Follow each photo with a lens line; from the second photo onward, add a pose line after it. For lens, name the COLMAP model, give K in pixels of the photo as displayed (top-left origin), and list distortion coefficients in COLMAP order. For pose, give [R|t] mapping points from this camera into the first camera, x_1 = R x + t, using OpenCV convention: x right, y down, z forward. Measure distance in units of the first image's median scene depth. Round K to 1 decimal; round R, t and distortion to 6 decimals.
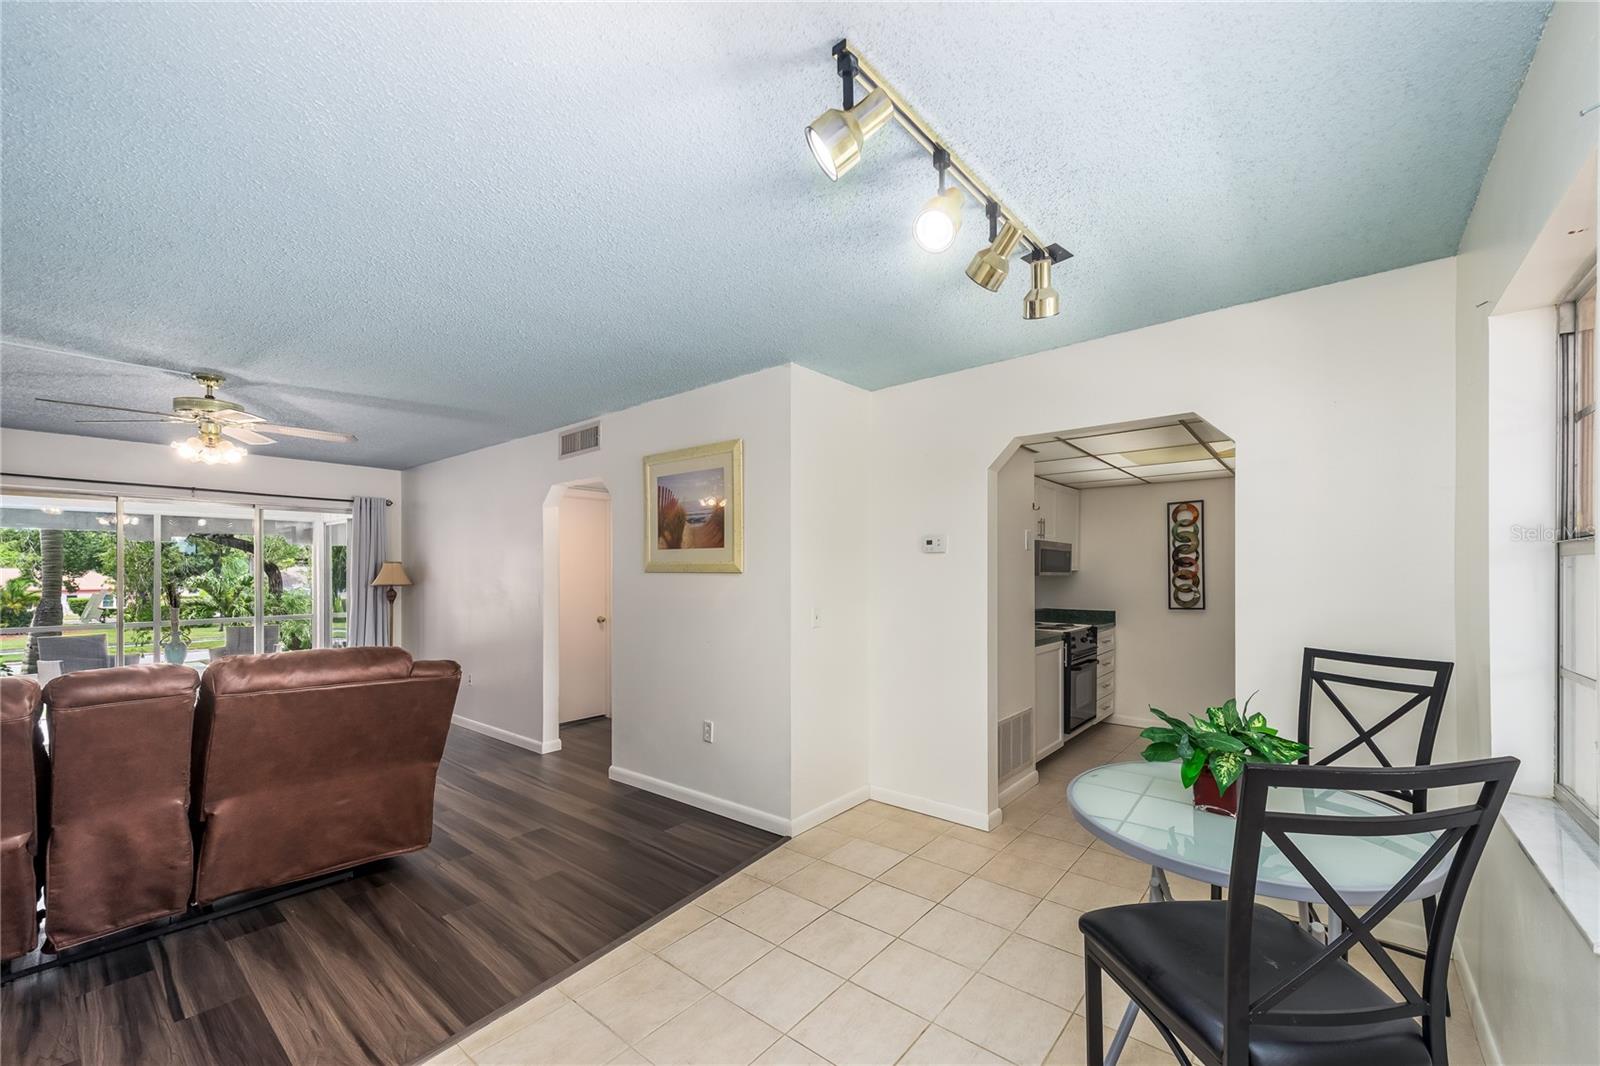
lens RADIAL K [[634.0, 0, 808.8], [0, 634.0, 575.1], [0, 0, 1]] dist [0.026288, -0.007437]
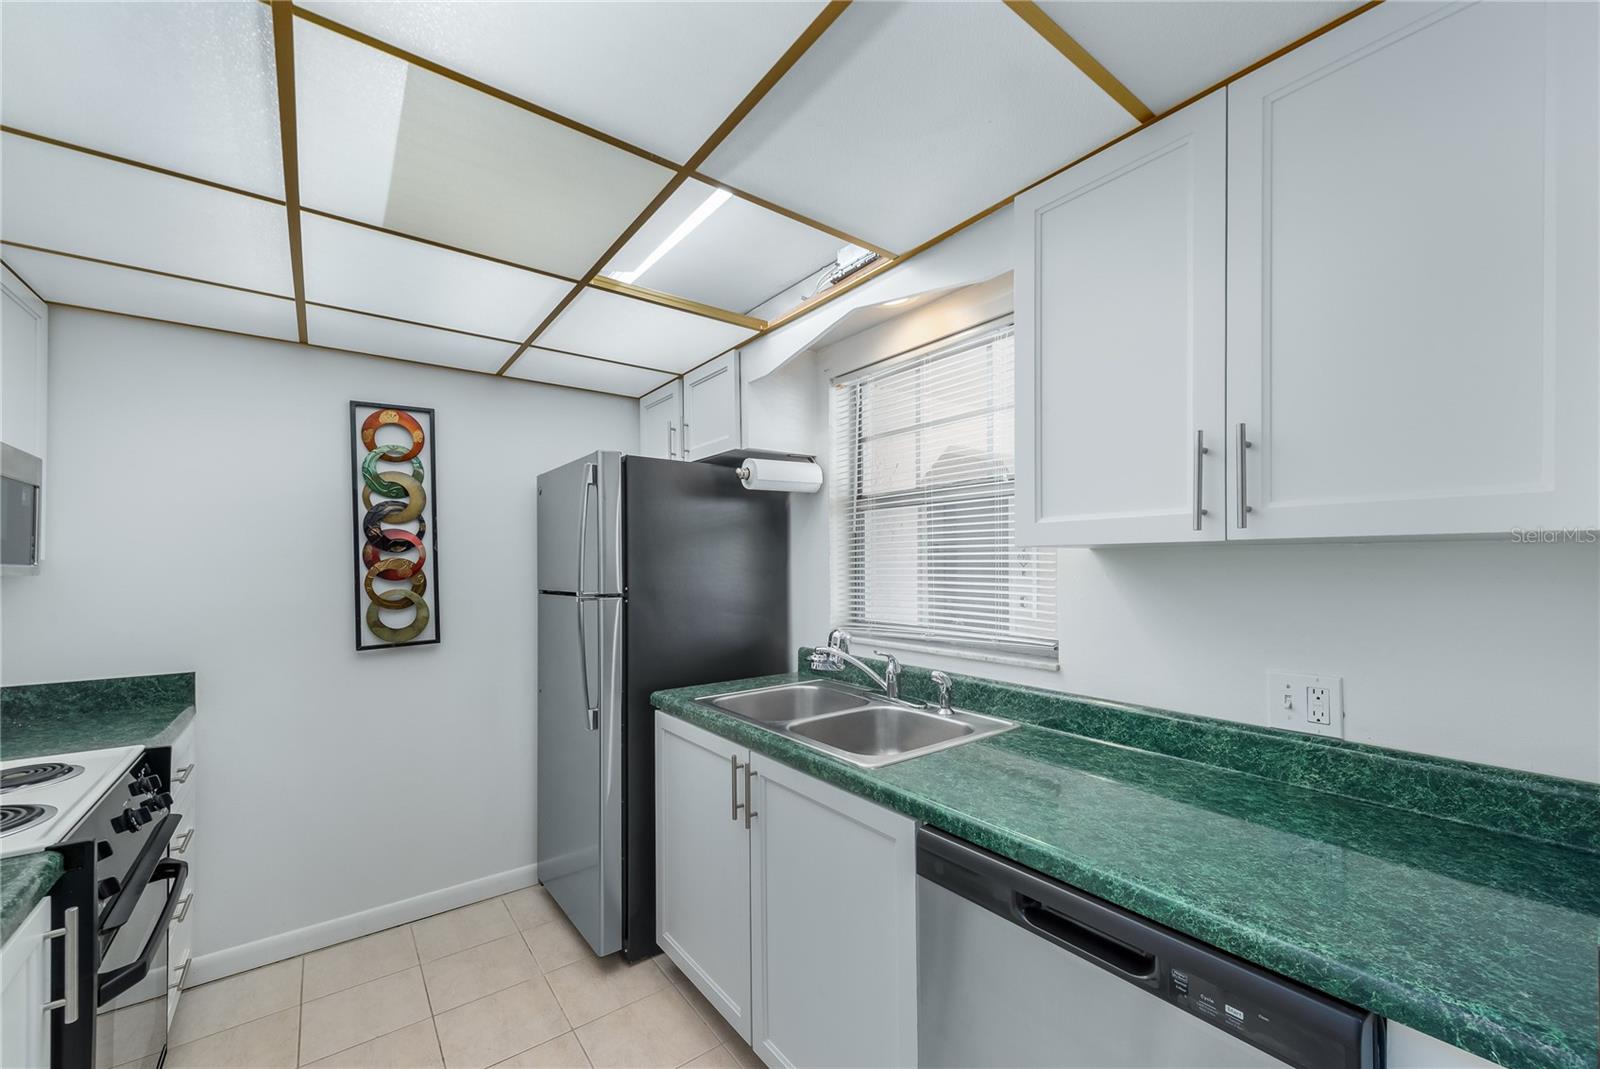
lens RADIAL K [[633.2, 0, 801.2], [0, 633.2, 561.9], [0, 0, 1]] dist [0.021529, -0.006803]
pose [[0.234432, 0.003585, 0.972126, 0.224097], [0.009387, 0.999938, -0.005952, -0.000839], [-0.972087, 0.010521, 0.234384, 0.627207]]
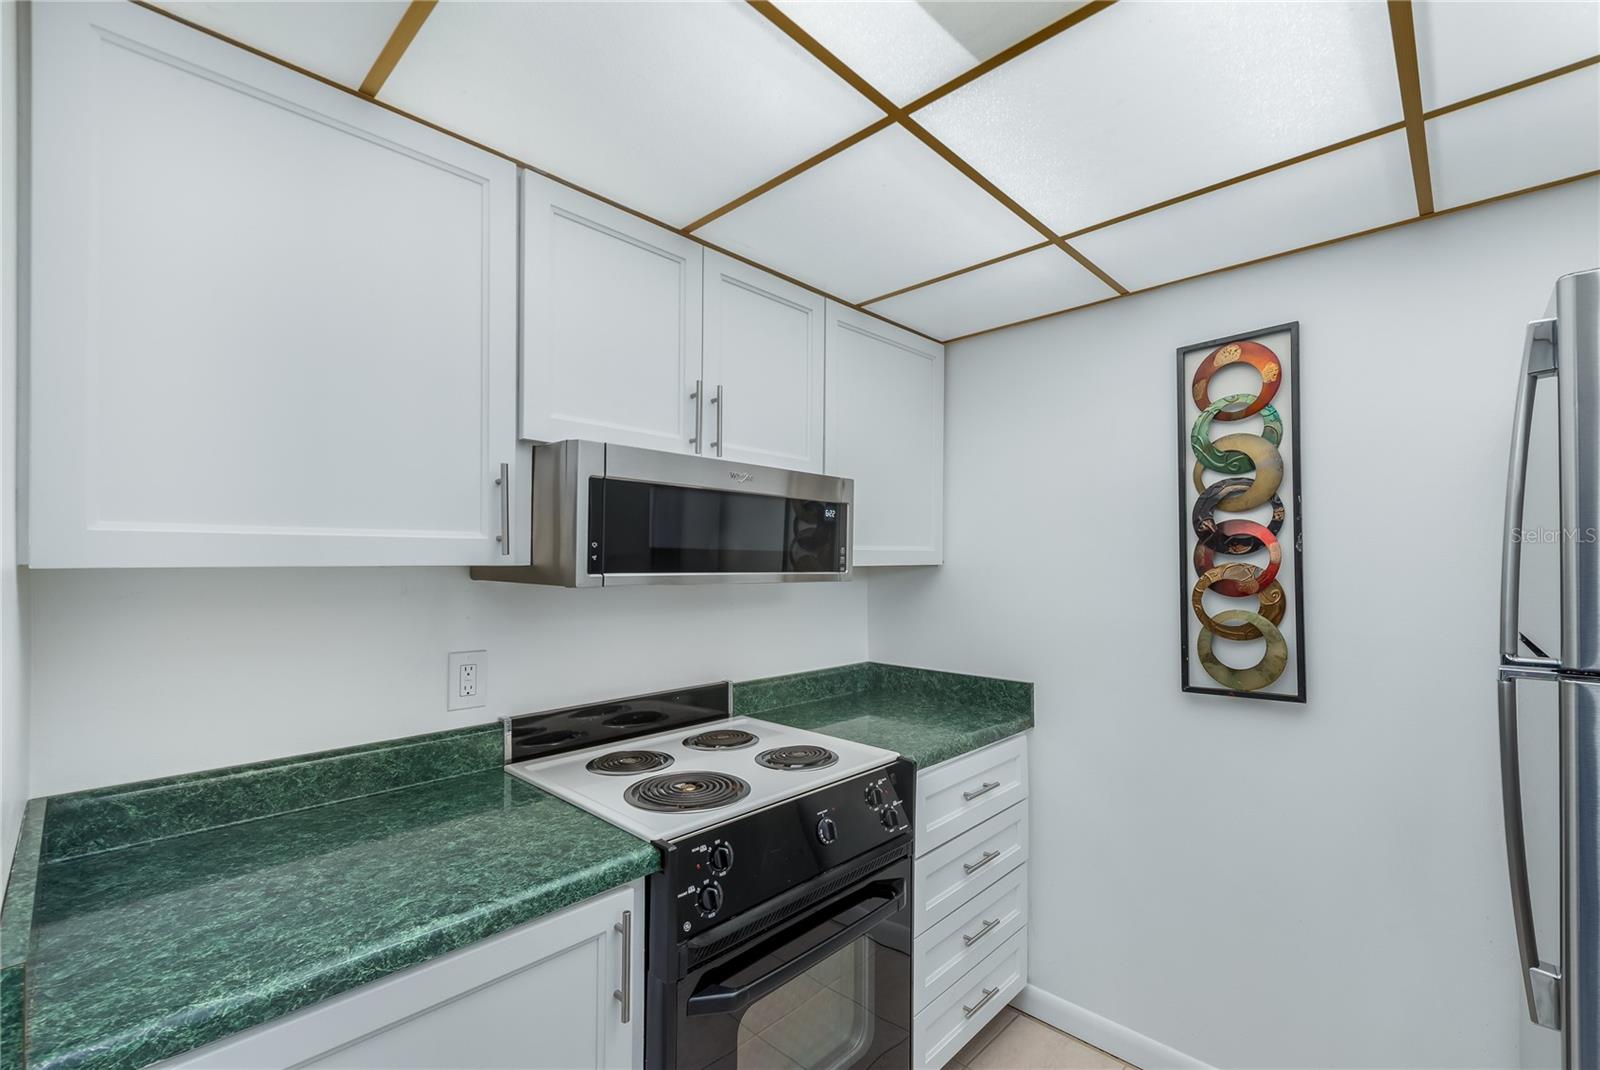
lens RADIAL K [[684.8, 0, 809.5], [0, 684.8, 555.6], [0, 0, 1]] dist [0.018676, -0.010085]
pose [[0.997334, 0.002048, -0.072949, 0.418783], [-0.003110, 0.999891, -0.014457, -0.007218], [0.072912, 0.014646, 0.997231, 0.672275]]
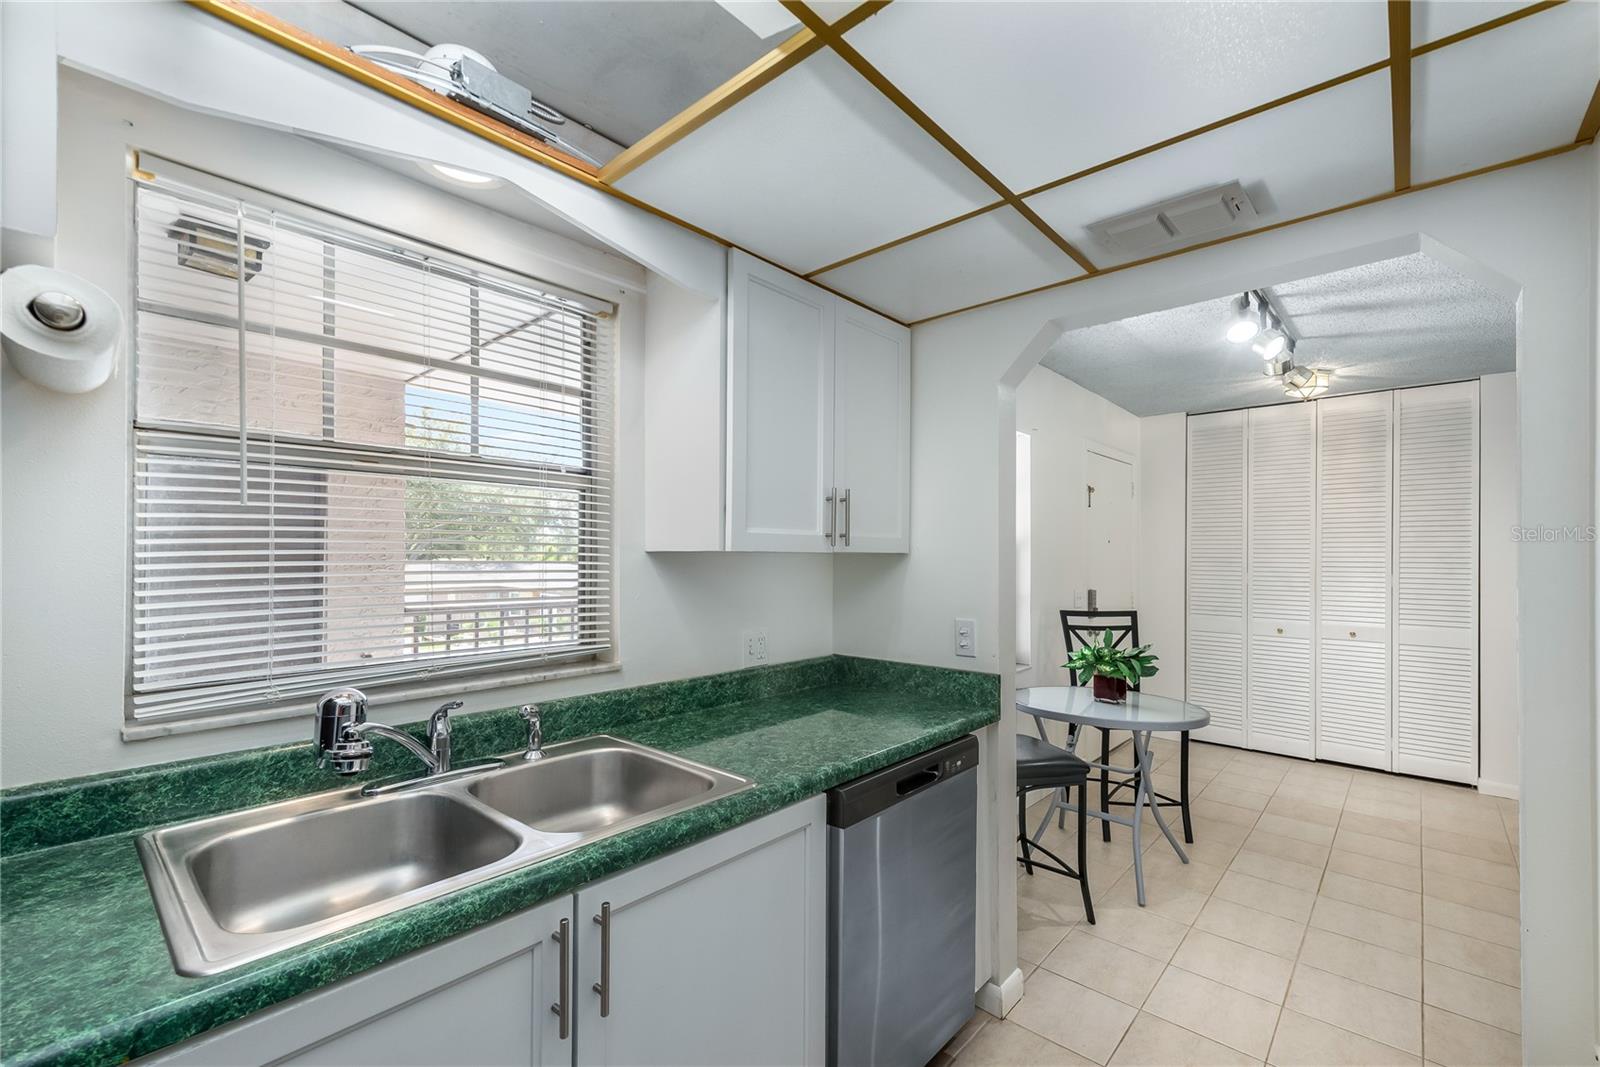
lens RADIAL K [[678.2, 0, 807.9], [0, 678.2, 557.1], [0, 0, 1]] dist [0.014628, 0.000271]
pose [[-0.999088, 0.001552, 0.042666, 0.443724], [0.001648, 0.999996, 0.002207, -0.004919], [-0.042663, 0.002275, -0.999087, 0.908331]]
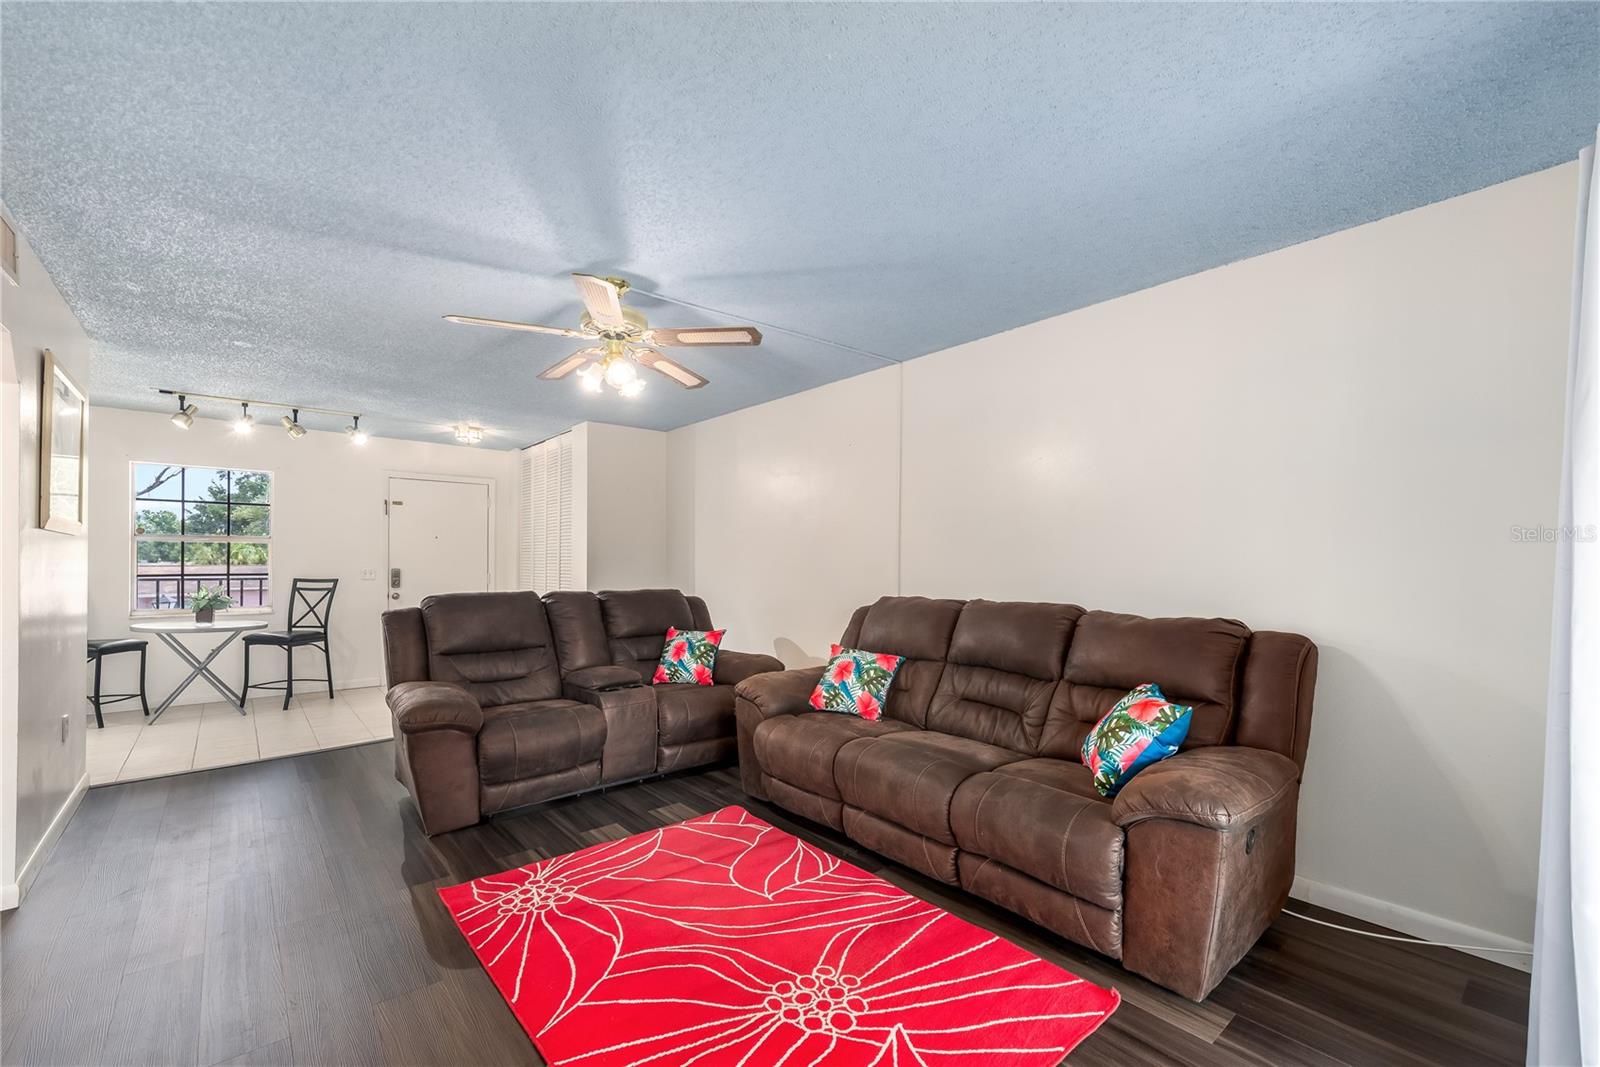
lens RADIAL K [[678.2, 0, 807.9], [0, 678.2, 557.1], [0, 0, 1]] dist [0.014628, 0.000271]
pose [[-0.985071, -0.000379, 0.172149, -0.872473], [-0.000746, 0.999998, -0.002066, 0.017912], [-0.172148, -0.002164, -0.985069, 1.196067]]
